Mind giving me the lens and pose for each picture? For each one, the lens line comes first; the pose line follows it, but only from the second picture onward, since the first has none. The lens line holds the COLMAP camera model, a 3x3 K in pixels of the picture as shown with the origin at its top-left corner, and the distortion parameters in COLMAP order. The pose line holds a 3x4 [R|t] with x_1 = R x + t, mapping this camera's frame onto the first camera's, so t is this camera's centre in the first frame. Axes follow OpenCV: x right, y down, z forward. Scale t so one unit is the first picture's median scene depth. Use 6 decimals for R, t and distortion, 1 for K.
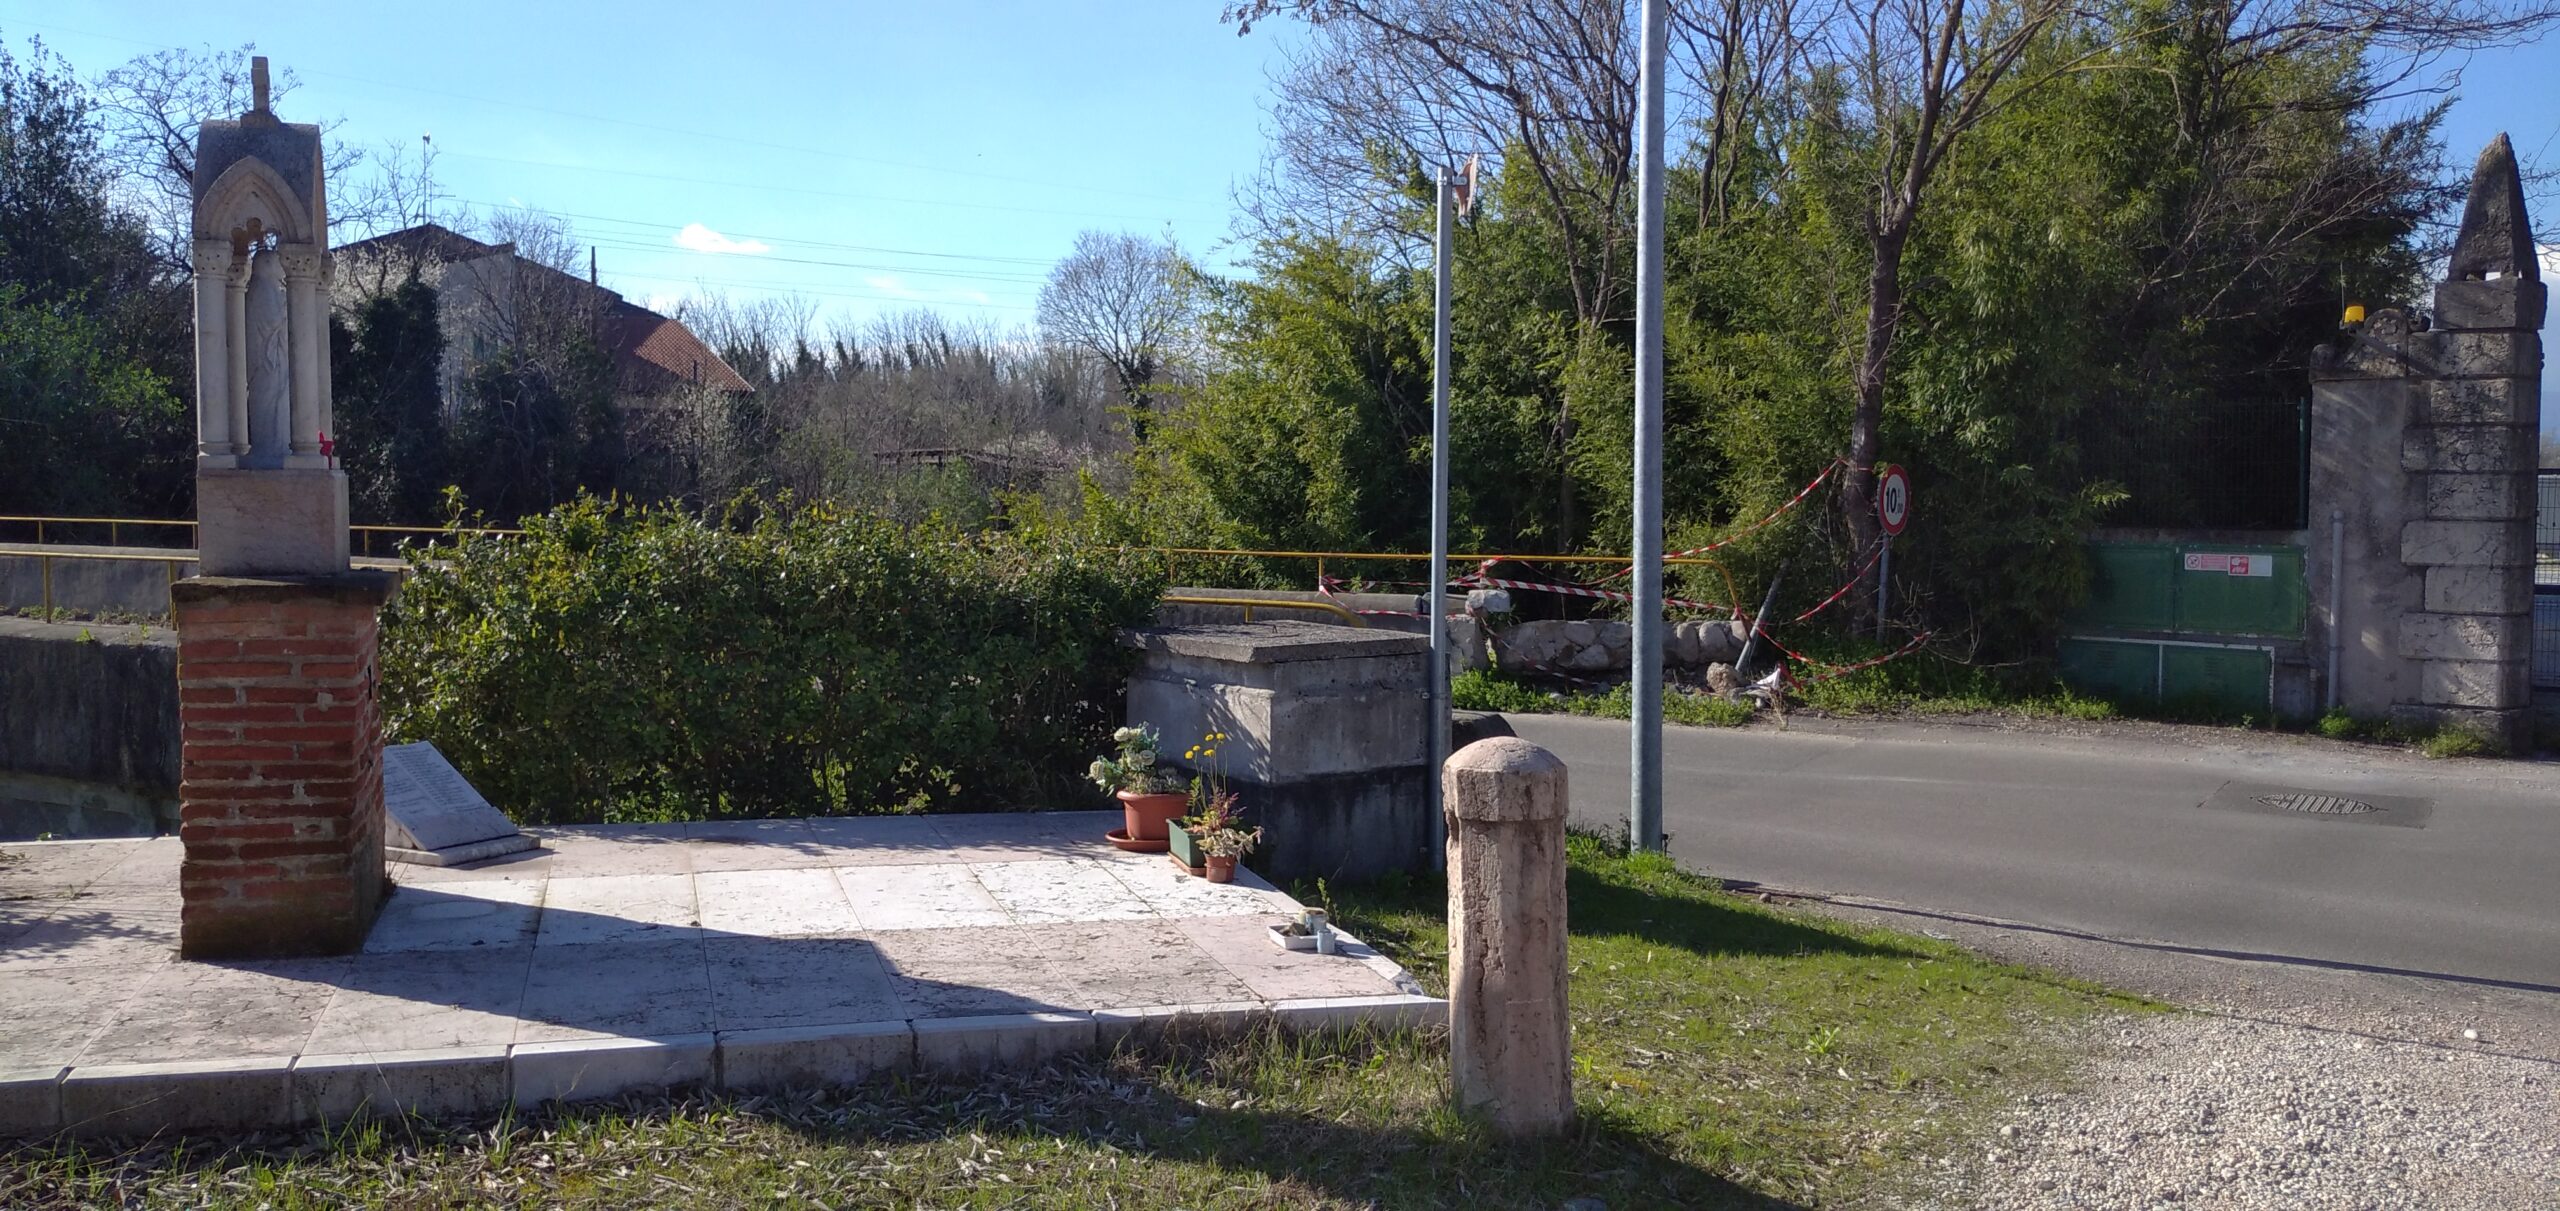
lens RADIAL K [[2067.9, 0, 1282.1], [0, 2067.9, 597.5], [0, 0, 1]] dist [0.062106, -0.138668]
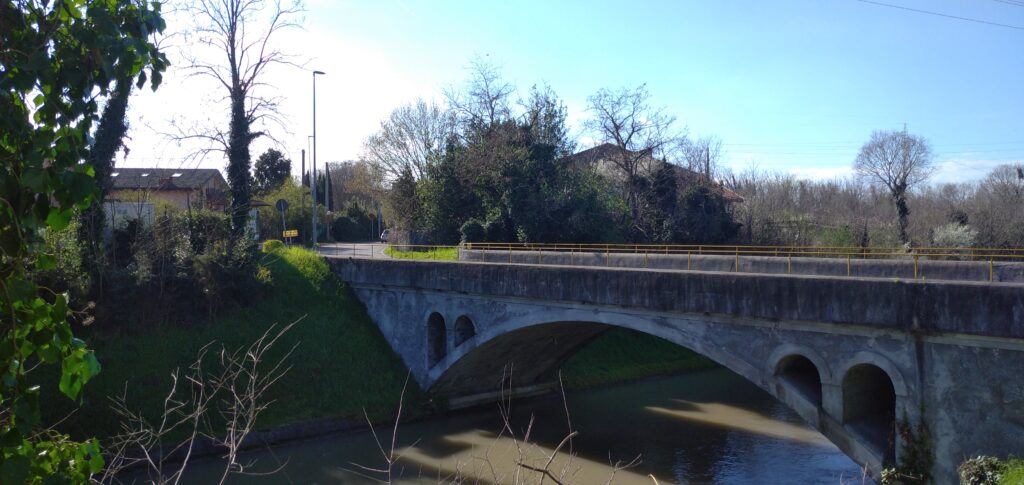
lens RADIAL K [[816.8, 0, 517.7], [0, 816.8, 247.1], [0, 0, 1]] dist [0.061703, -0.132023]
pose [[0.933110, -0.005126, -0.359555, -1.497241], [-0.009515, 0.999196, -0.038939, 0.050176], [0.359466, 0.039755, 0.932311, -0.715327]]
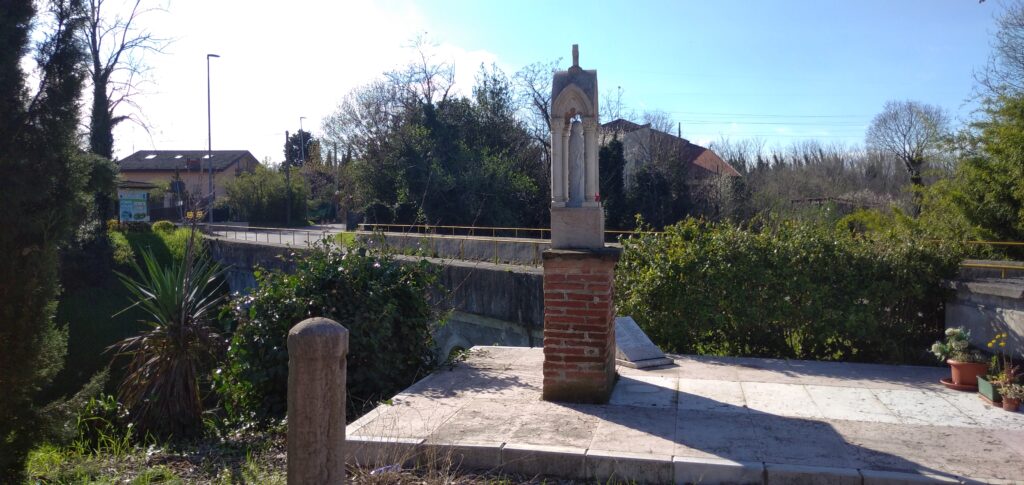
lens RADIAL K [[827.2, 0, 512.8], [0, 827.2, 239.3], [0, 0, 1]] dist [0.062106, -0.138668]
pose [[0.870421, 0.004684, -0.492285, -0.043882], [-0.016448, 0.999673, -0.019570, -0.001290], [0.492033, 0.025131, 0.870214, 0.065837]]
